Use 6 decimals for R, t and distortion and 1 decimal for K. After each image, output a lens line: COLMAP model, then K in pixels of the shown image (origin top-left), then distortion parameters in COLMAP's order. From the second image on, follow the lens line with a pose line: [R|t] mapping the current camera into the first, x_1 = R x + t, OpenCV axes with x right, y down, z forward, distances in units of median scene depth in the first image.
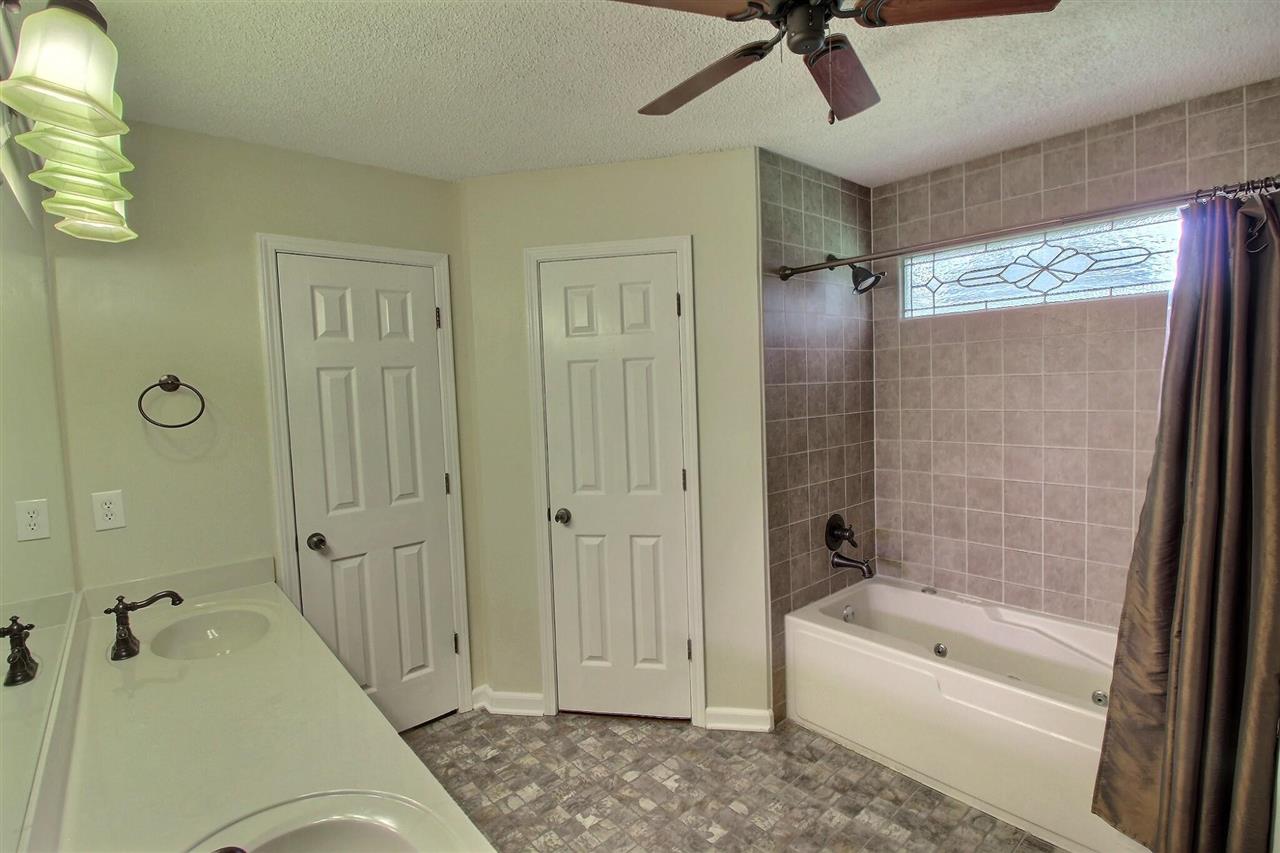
lens RADIAL K [[577.8, 0, 632.0], [0, 577.8, 421.7], [0, 0, 1]] dist [-0.000149, -0.006772]
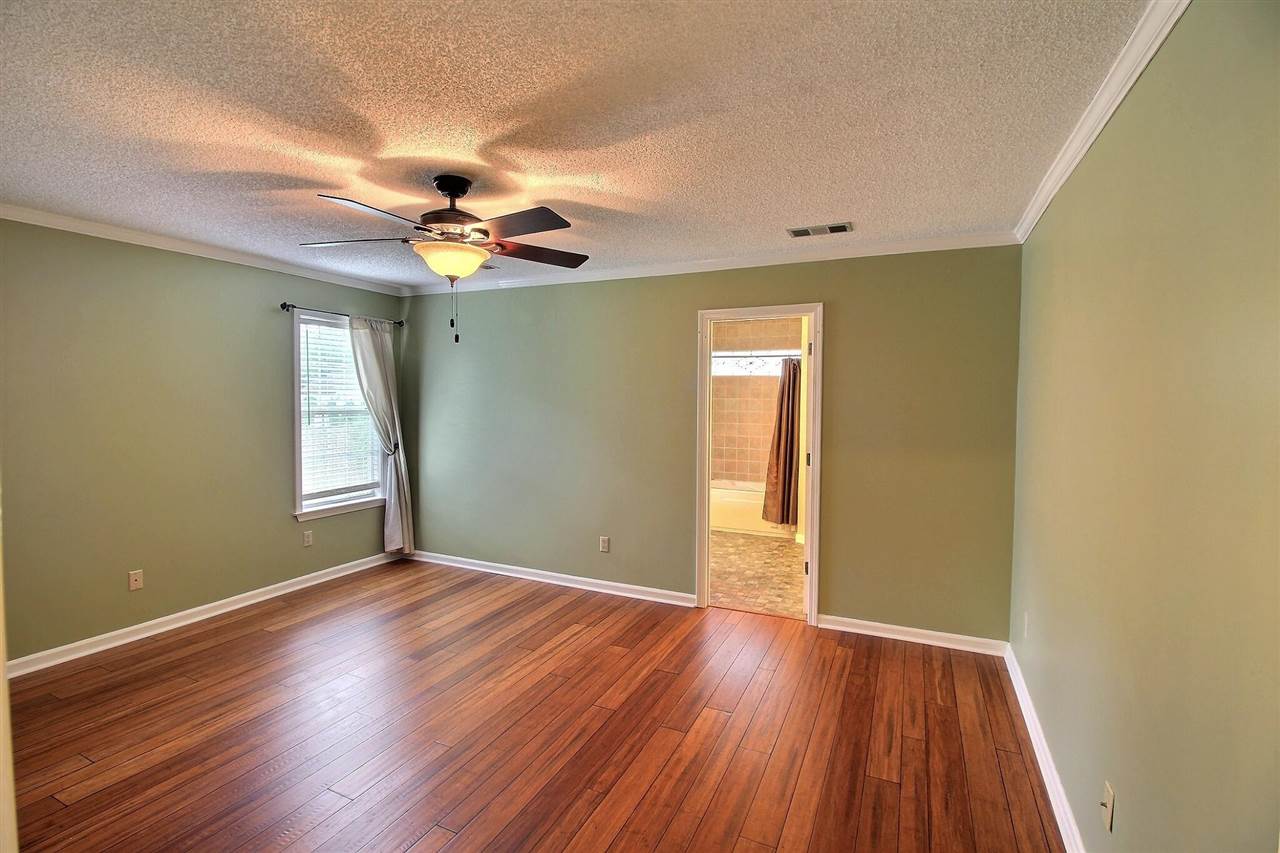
lens RADIAL K [[577.8, 0, 632.0], [0, 577.8, 421.7], [0, 0, 1]] dist [-0.000149, -0.006772]
pose [[0.905113, 0.029607, 0.424139, -1.493473], [-0.015640, 0.999216, -0.036375, 0.219210], [-0.424884, 0.026290, 0.904866, -1.953095]]
